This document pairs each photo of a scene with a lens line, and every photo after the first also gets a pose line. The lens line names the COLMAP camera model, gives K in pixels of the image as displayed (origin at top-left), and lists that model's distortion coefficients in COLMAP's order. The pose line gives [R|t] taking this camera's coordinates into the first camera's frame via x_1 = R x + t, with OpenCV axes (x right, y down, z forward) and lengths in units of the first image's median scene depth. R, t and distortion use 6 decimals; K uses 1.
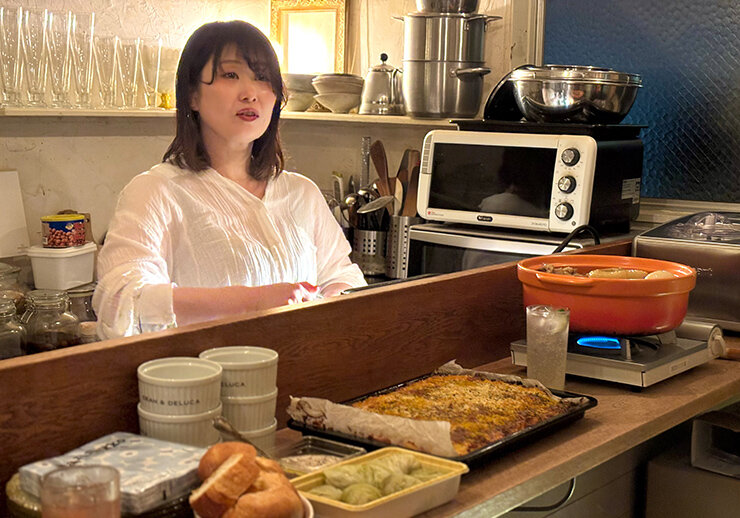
lens RADIAL K [[1114.4, 0, 361.8], [0, 1114.4, 300.7], [0, 0, 1]] dist [0.118685, 0.000000]
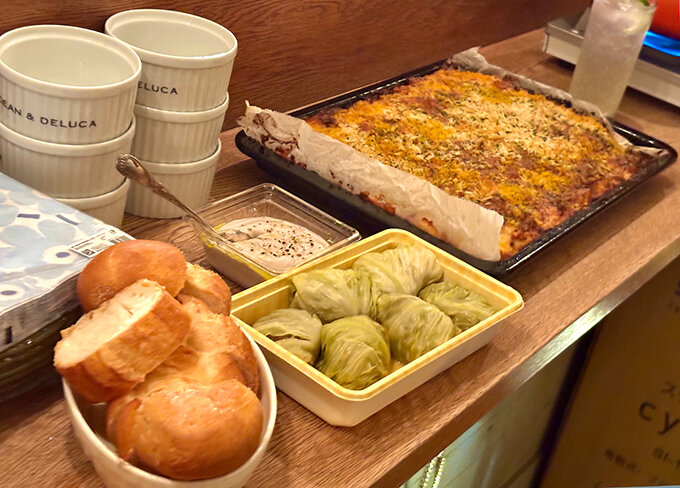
lens RADIAL K [[1053.3, 0, 342.1], [0, 1053.3, 243.0], [0, 0, 1]] dist [0.129190, 0.000000]
pose [[0.984947, 0.145106, 0.093934, -0.056108], [-0.168676, 0.925619, 0.338789, -0.054550], [-0.037787, -0.349533, 0.936162, 0.410761]]
